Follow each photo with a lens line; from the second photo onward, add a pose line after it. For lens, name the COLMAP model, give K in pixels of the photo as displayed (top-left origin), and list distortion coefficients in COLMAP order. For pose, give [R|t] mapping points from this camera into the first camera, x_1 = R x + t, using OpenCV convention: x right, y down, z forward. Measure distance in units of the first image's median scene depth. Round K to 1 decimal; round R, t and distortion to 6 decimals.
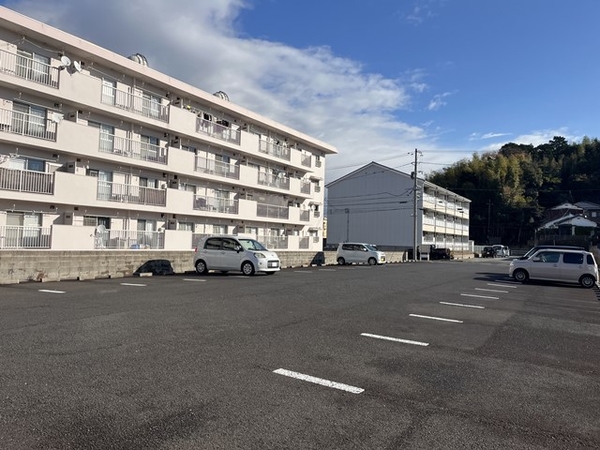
lens RADIAL K [[449.1, 0, 300.5], [0, 449.1, 227.9], [0, 0, 1]] dist [0.074540, -0.092022]
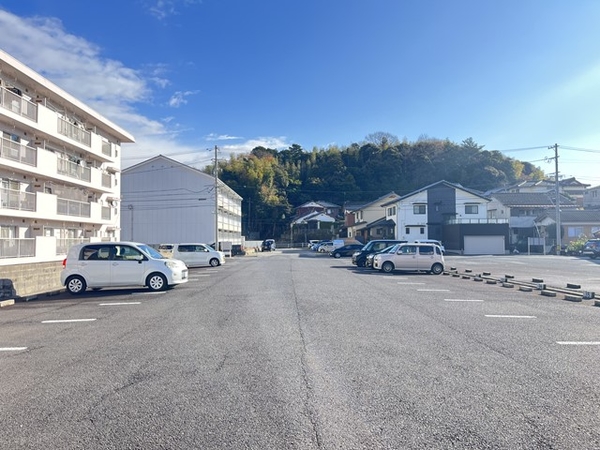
lens RADIAL K [[449.1, 0, 300.5], [0, 449.1, 227.9], [0, 0, 1]] dist [0.074540, -0.092022]
pose [[0.856346, -0.019094, 0.516049, -0.100843], [0.015444, 0.999816, 0.011366, -0.002877], [-0.516171, -0.001763, 0.856483, 0.065602]]
